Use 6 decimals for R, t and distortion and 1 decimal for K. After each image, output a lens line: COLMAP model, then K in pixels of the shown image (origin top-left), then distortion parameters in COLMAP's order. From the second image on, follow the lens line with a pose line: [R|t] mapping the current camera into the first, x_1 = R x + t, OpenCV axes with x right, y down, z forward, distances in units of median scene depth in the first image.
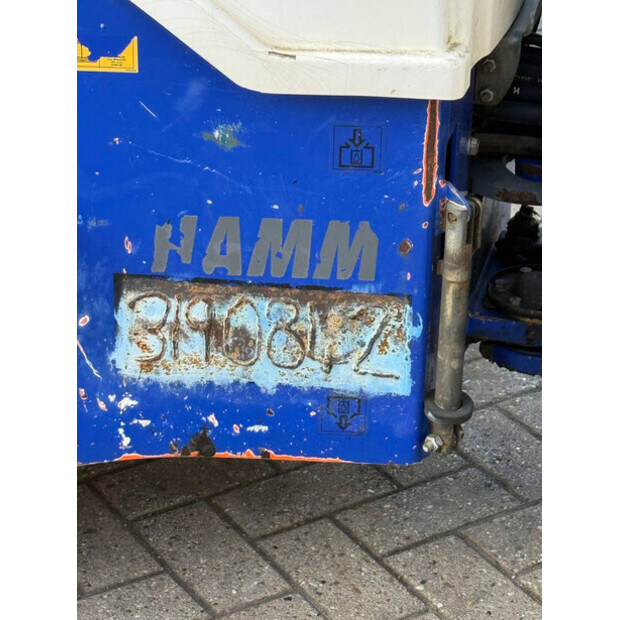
lens RADIAL K [[1952.5, 0, 310.0], [0, 1952.5, 310.0], [0, 0, 1]] dist [0.089202, 1.613741]
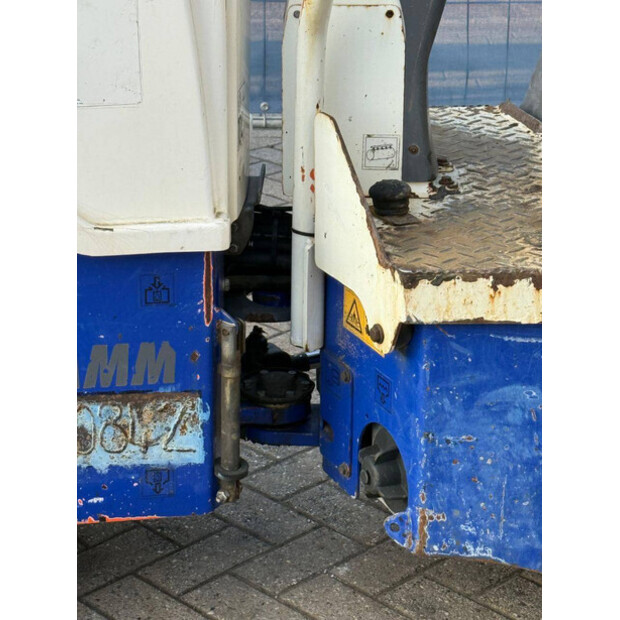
lens RADIAL K [[1721.1, 0, 310.0], [0, 1721.1, 310.0], [0, 0, 1]] dist [0.129142, 0.538508]
pose [[0.974906, -0.090627, 0.203334, -0.118534], [0.108550, 0.990965, -0.078776, 0.041214], [-0.194358, 0.098871, 0.975935, -0.240057]]
